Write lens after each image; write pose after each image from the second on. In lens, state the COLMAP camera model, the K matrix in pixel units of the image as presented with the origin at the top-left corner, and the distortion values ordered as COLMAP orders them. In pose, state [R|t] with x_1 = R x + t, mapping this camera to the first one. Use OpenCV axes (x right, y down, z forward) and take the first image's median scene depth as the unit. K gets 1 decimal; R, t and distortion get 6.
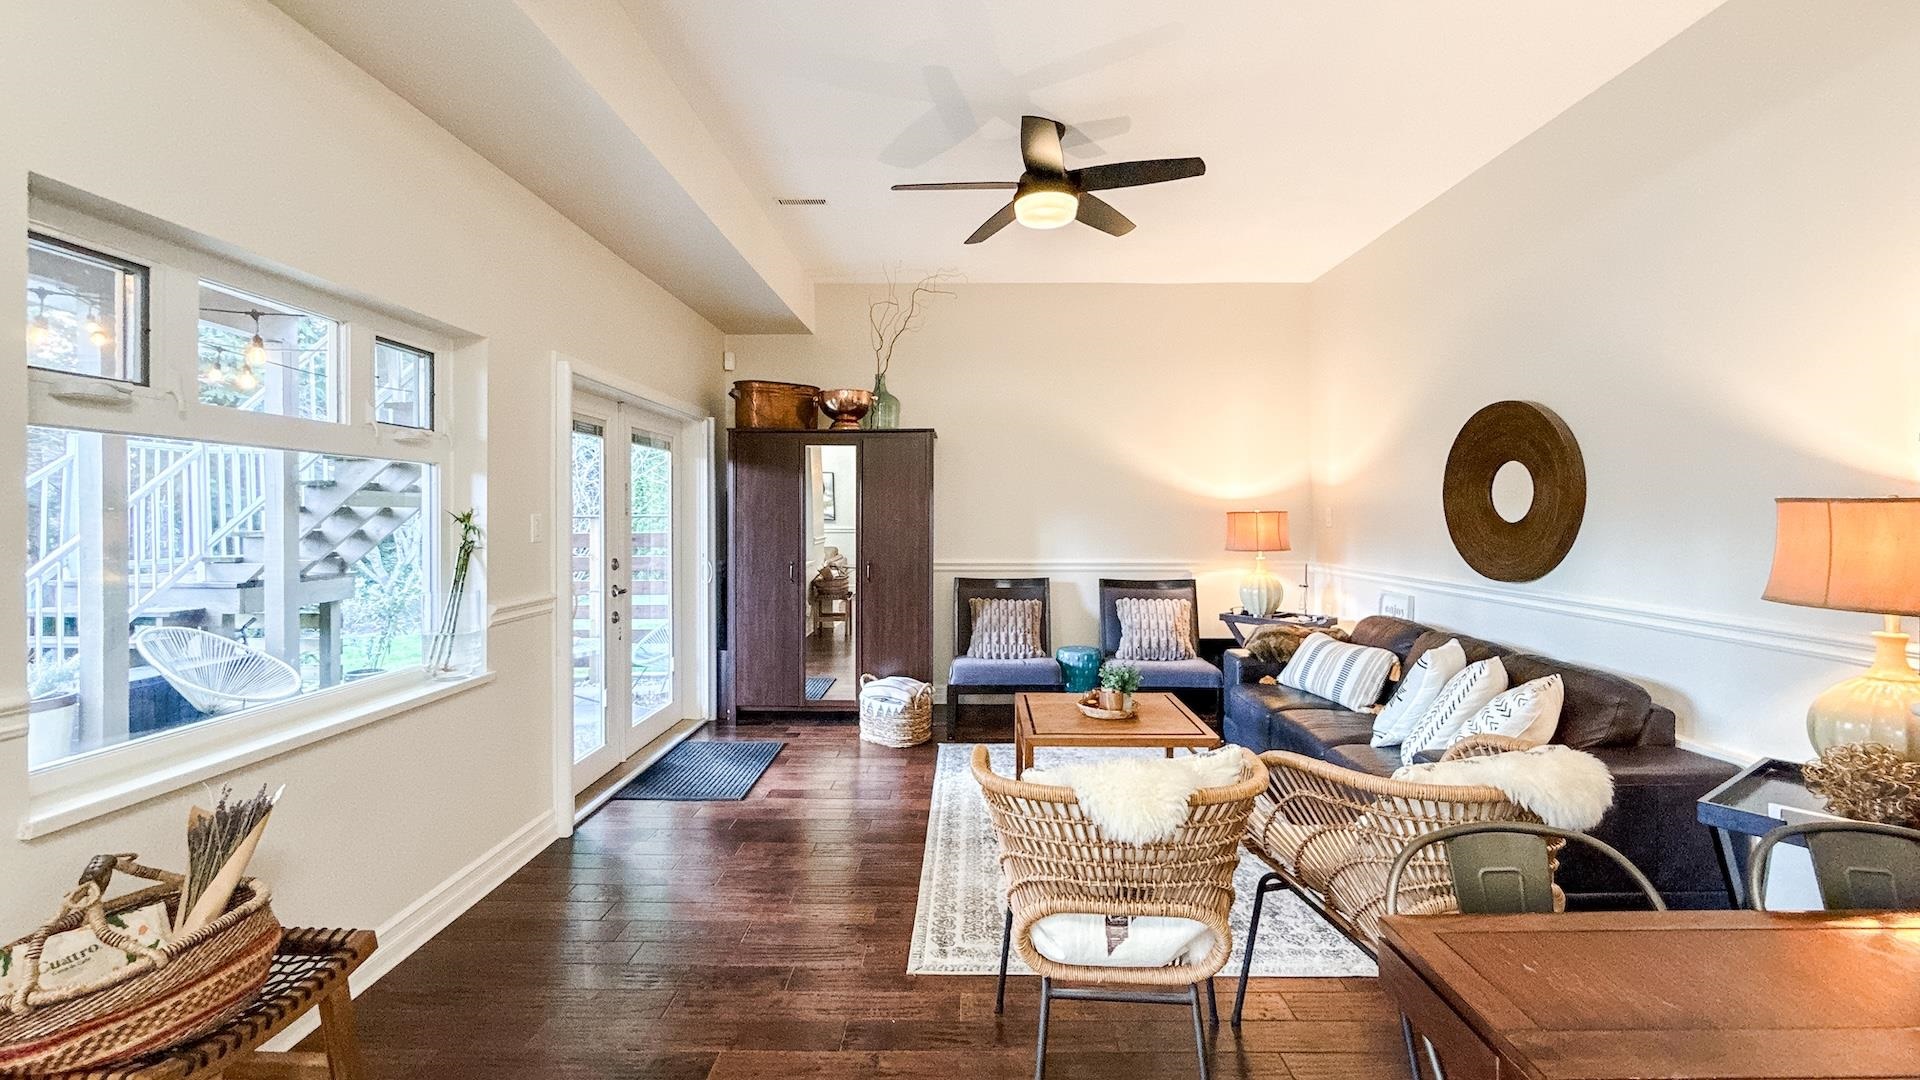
lens RADIAL K [[788.5, 0, 987.8], [0, 788.5, 511.7], [0, 0, 1]] dist [-0.000388, 0.000004]
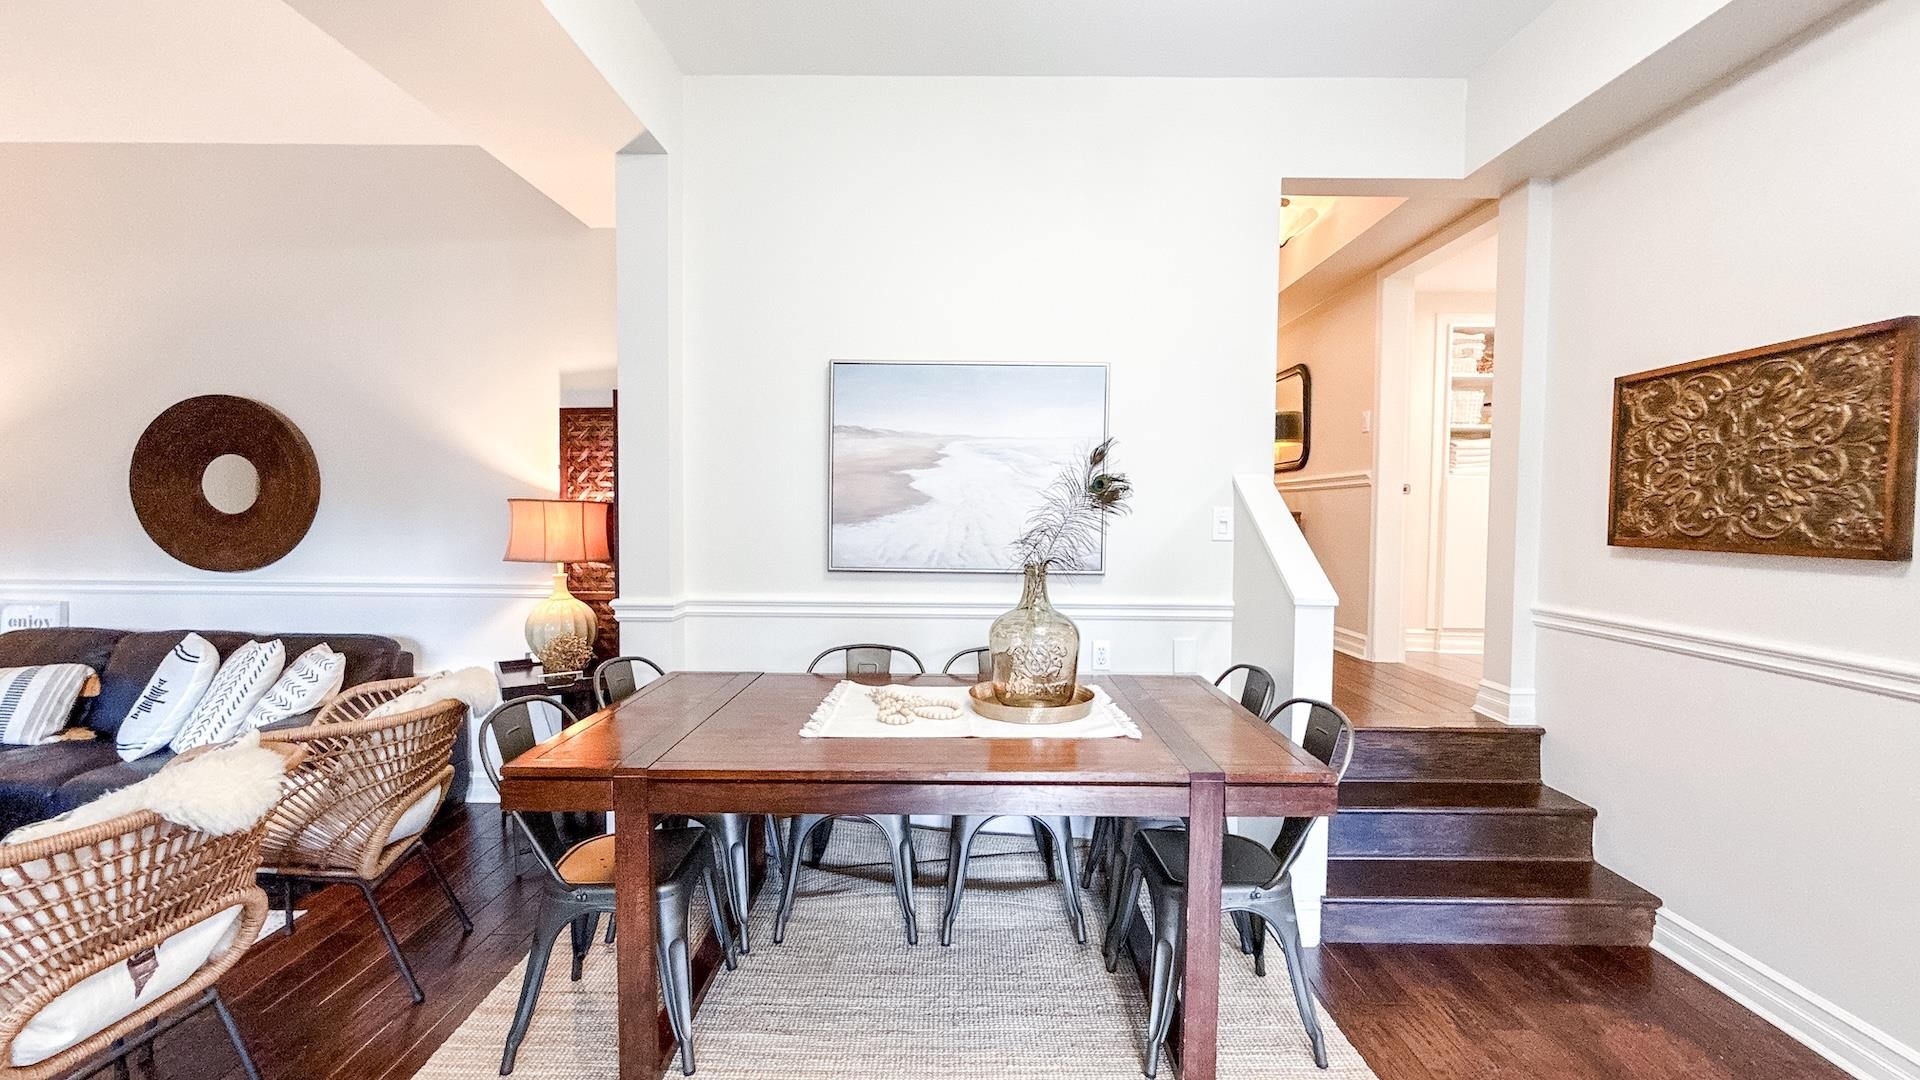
lens RADIAL K [[778.3, 0, 960.0], [0, 778.3, 540.0], [0, 0, 1]] dist [-0.000270, 0.000229]
pose [[0.006393, -0.029869, 0.999533, -0.434757], [-0.010753, 0.999494, 0.029937, 0.006771], [-0.999922, -0.010939, 0.006068, 0.045645]]
